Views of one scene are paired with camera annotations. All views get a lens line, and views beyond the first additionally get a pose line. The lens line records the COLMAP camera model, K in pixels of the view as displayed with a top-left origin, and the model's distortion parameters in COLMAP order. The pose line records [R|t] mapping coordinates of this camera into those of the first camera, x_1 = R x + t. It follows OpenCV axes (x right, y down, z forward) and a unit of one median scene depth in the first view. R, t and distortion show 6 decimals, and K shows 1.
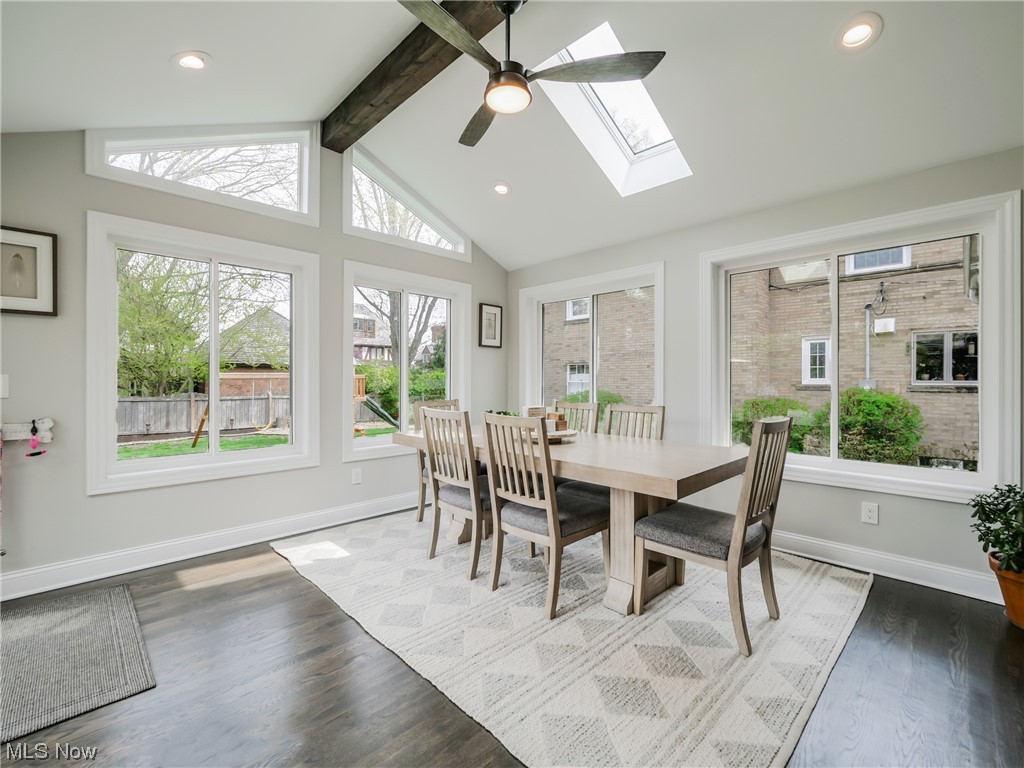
lens RADIAL K [[453.9, 0, 510.6], [0, 453.9, 381.0], [0, 0, 1]] dist [-0.008341, 0.001302]
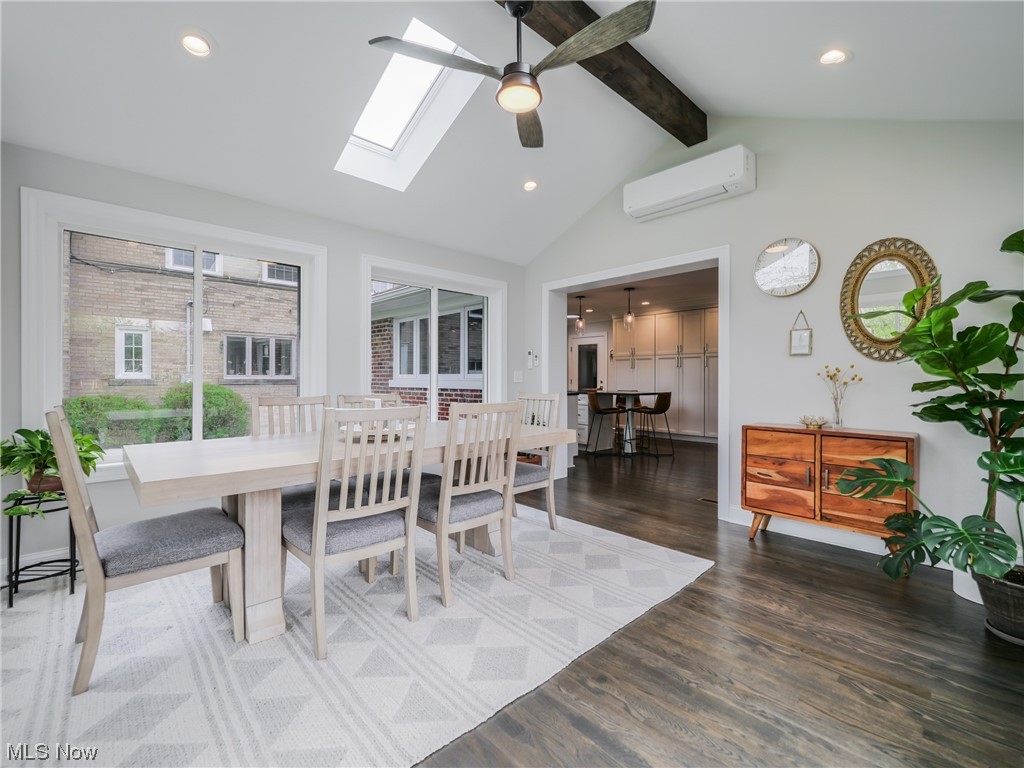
lens RADIAL K [[453.9, 0, 509.7], [0, 453.9, 381.2], [0, 0, 1]] dist [-0.008341, 0.001302]
pose [[0.009277, -0.008569, 0.999920, -0.264356], [-0.000369, 0.999963, 0.008573, 0.005300], [-0.999957, -0.000449, 0.009273, 0.252982]]
